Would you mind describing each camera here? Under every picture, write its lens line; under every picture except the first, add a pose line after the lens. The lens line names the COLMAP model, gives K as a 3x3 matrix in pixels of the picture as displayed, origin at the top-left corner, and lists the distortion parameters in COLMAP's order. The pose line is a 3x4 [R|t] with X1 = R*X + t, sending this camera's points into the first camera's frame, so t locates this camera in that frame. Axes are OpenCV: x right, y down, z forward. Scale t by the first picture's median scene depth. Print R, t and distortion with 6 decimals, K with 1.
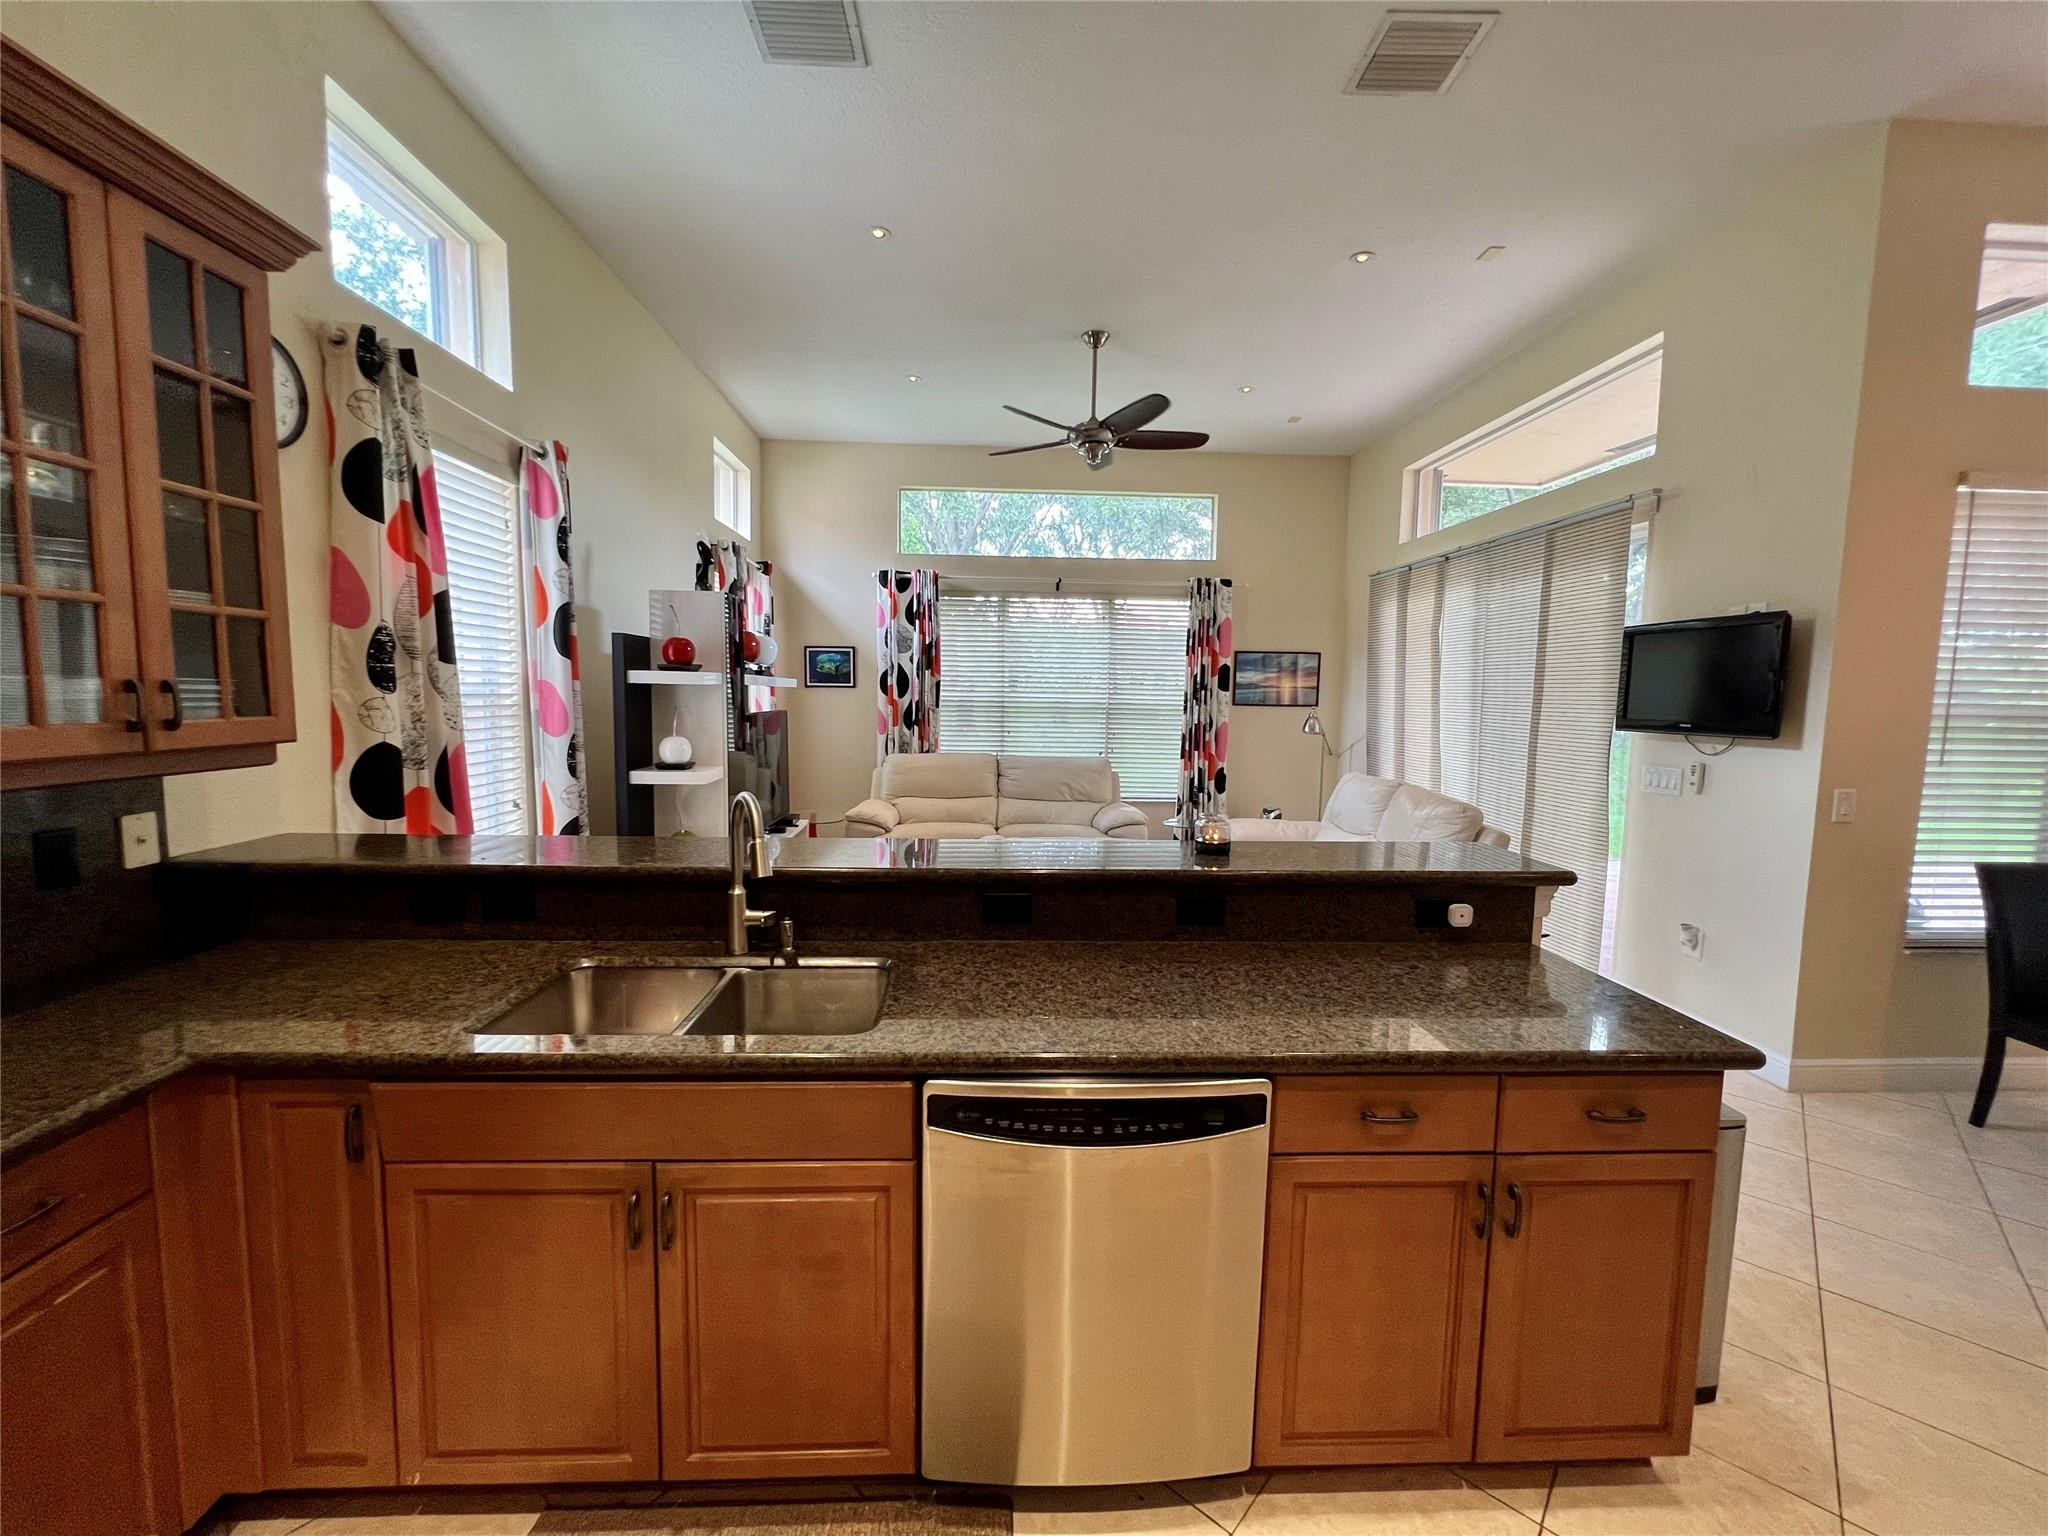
lens RADIAL K [[819.4, 0, 1019.7], [0, 819.4, 761.6], [0, 0, 1]] dist [-0.003020, 0.000824]
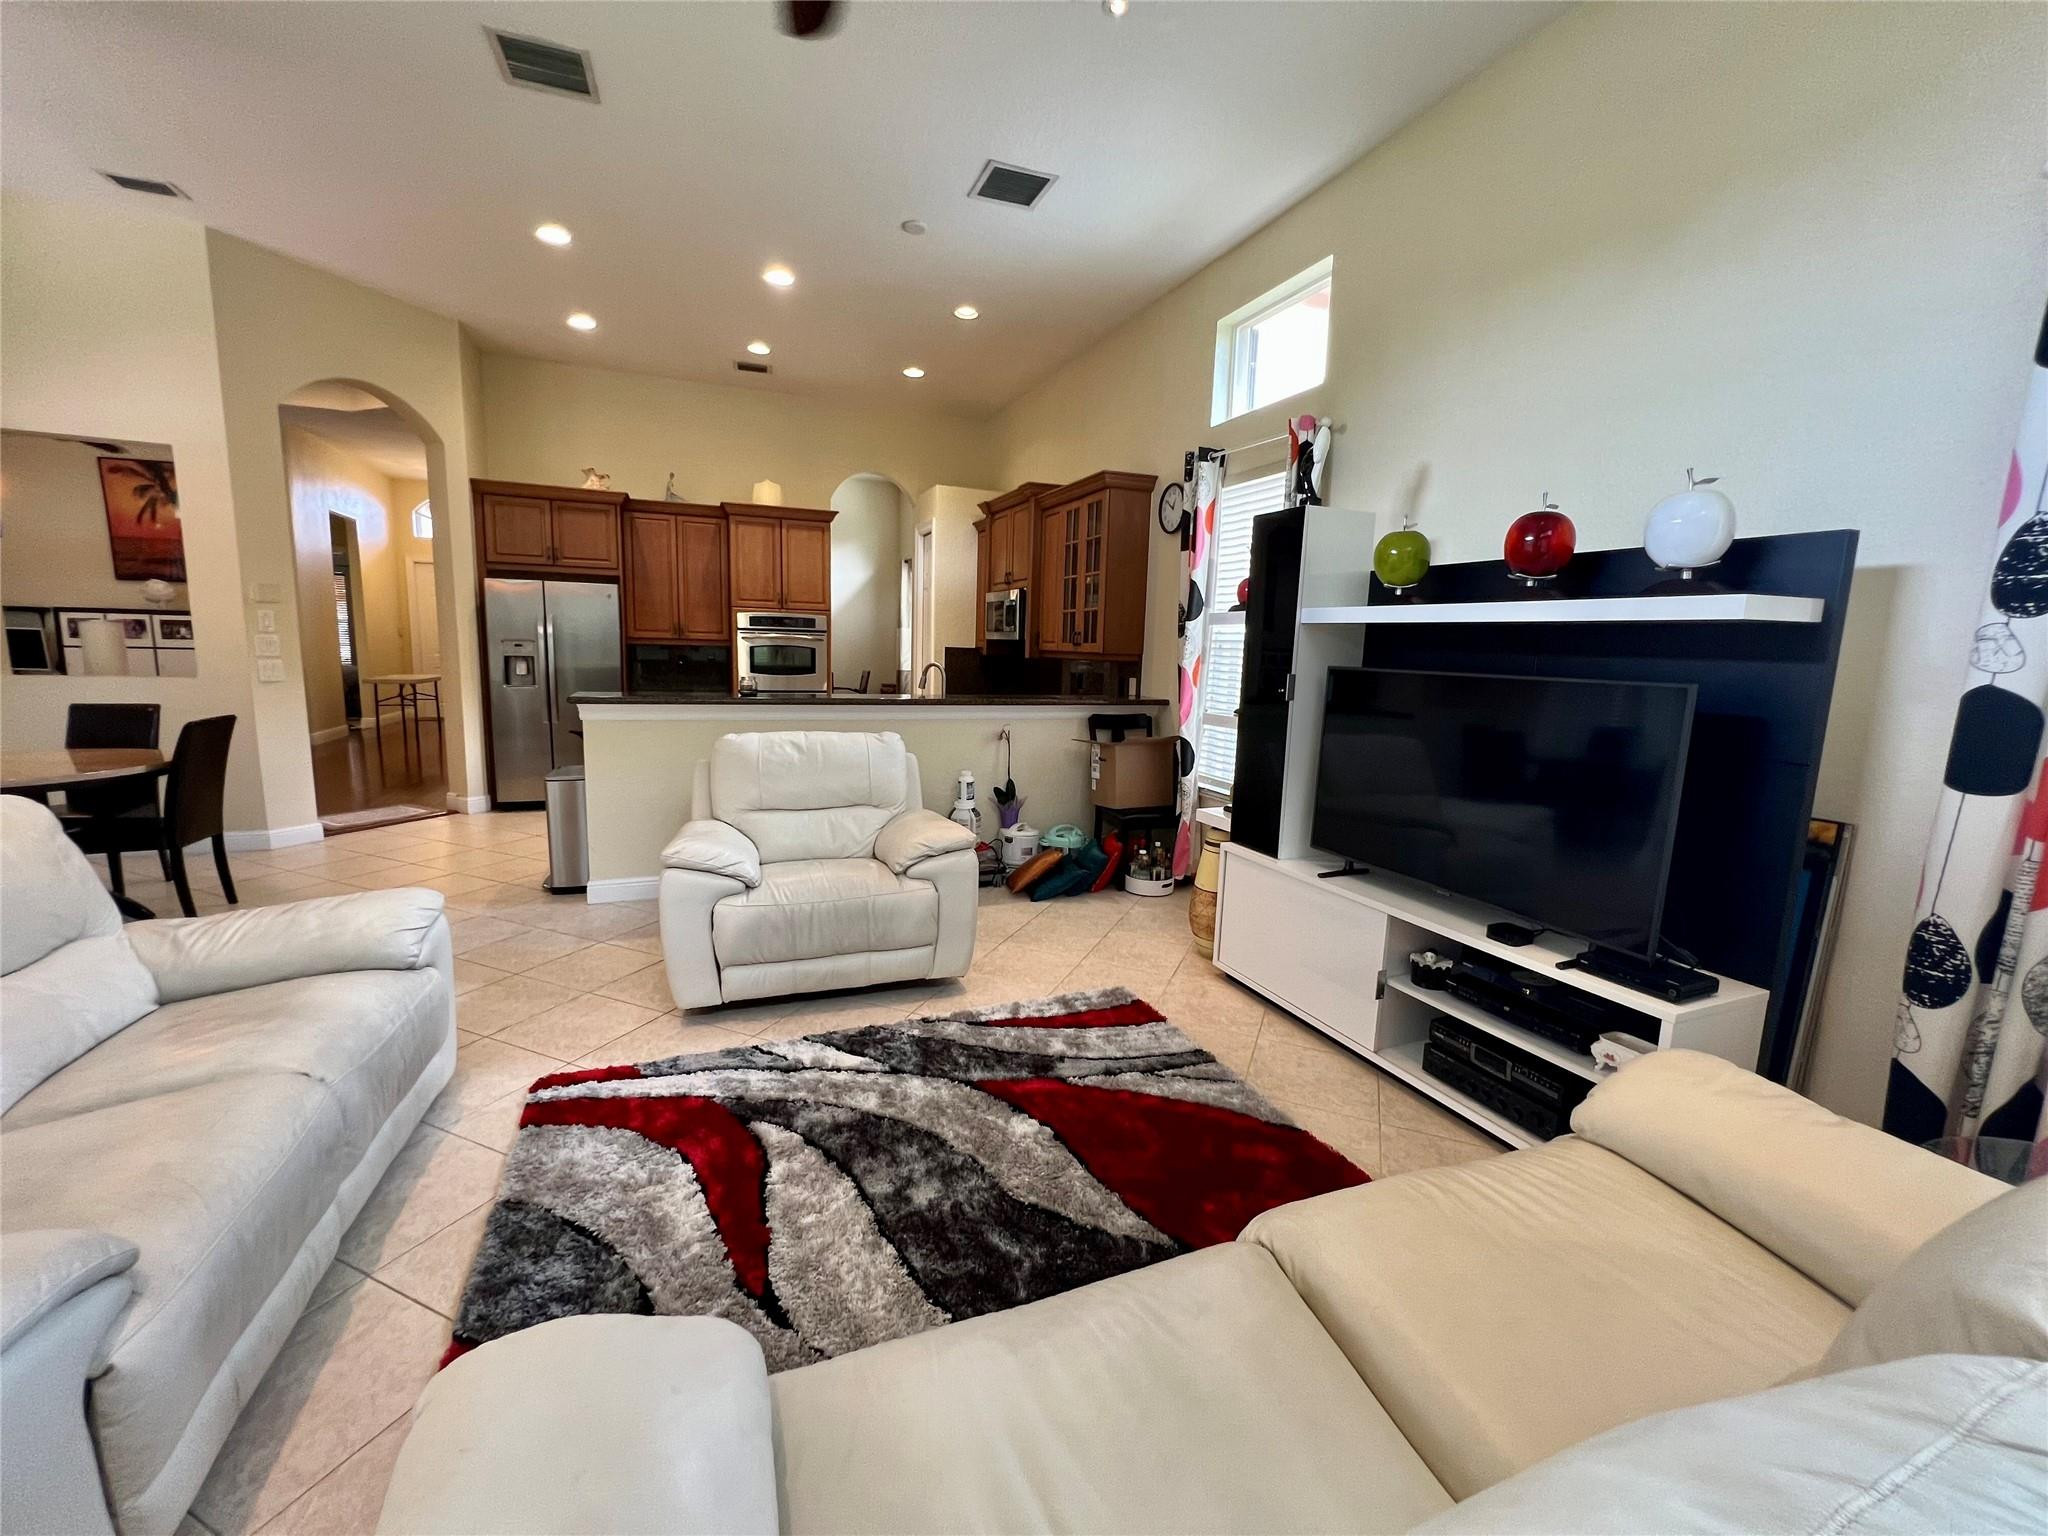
lens RADIAL K [[821.1, 0, 1017.1], [0, 821.1, 763.4], [0, 0, 1]] dist [-0.002248, 0.001227]
pose [[-0.940979, 0.005611, -0.338419, 0.170386], [-0.072443, 0.973353, 0.217567, -0.121890], [0.330622, 0.229242, -0.915498, 1.760683]]
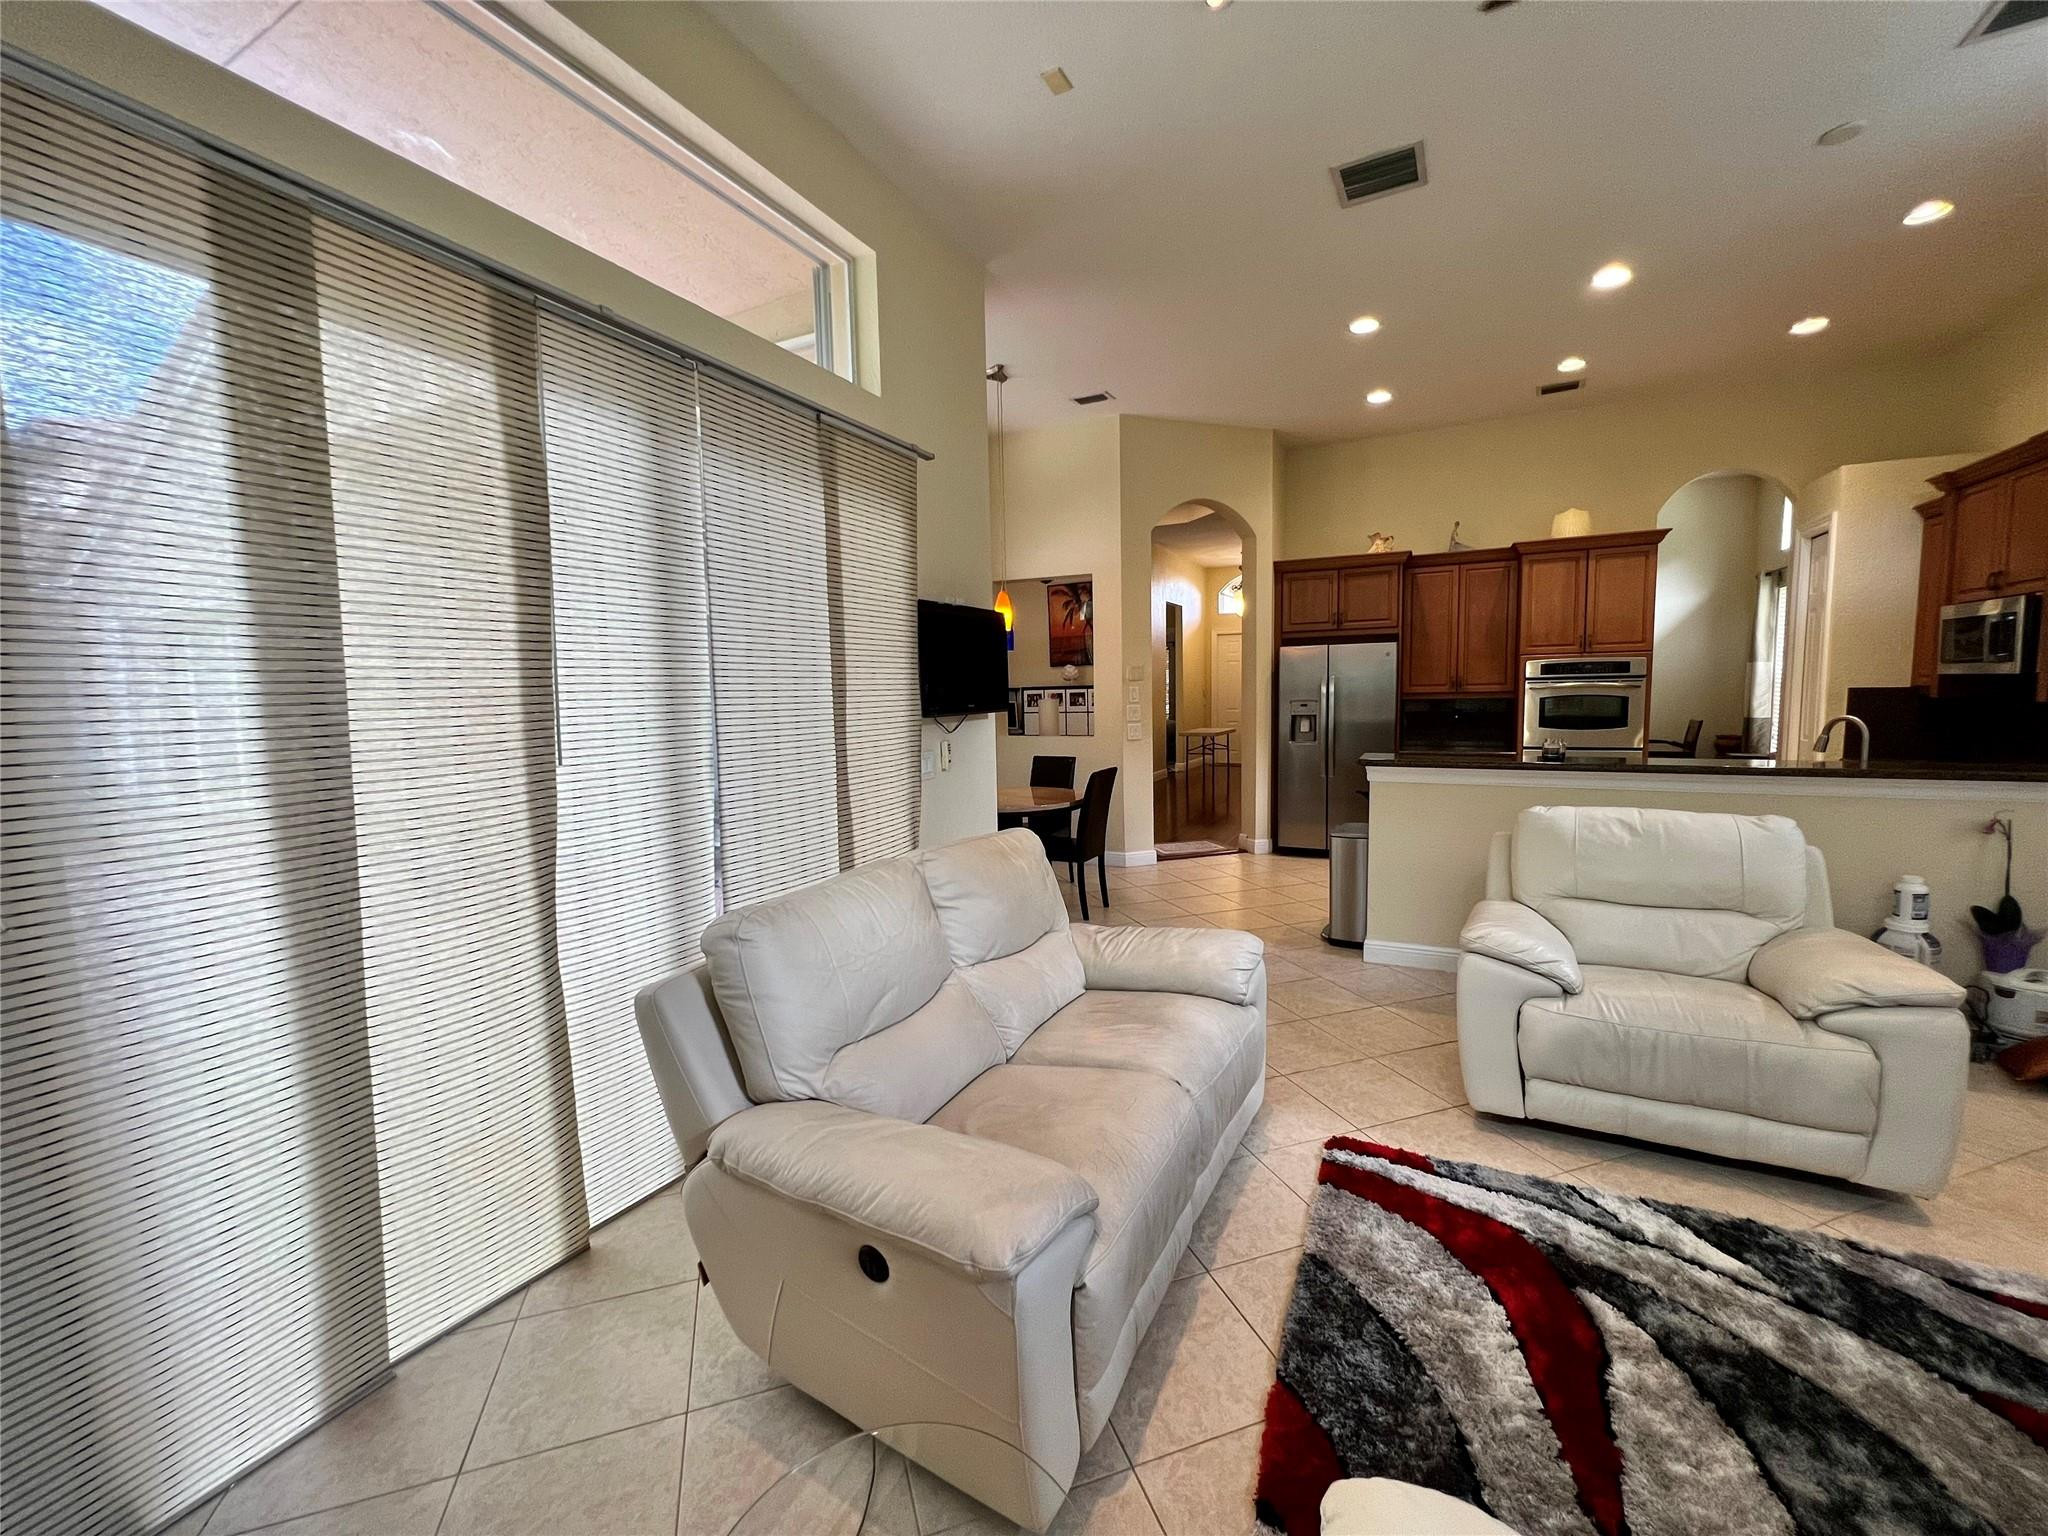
lens RADIAL K [[821.1, 0, 1020.4], [0, 821.1, 764.4], [0, 0, 1]] dist [-0.002248, 0.001227]
pose [[-0.874548, -0.041220, 0.483184, 0.221068], [0.050053, 0.983387, 0.174486, -0.140793], [-0.482349, 0.176782, -0.857956, 1.744662]]
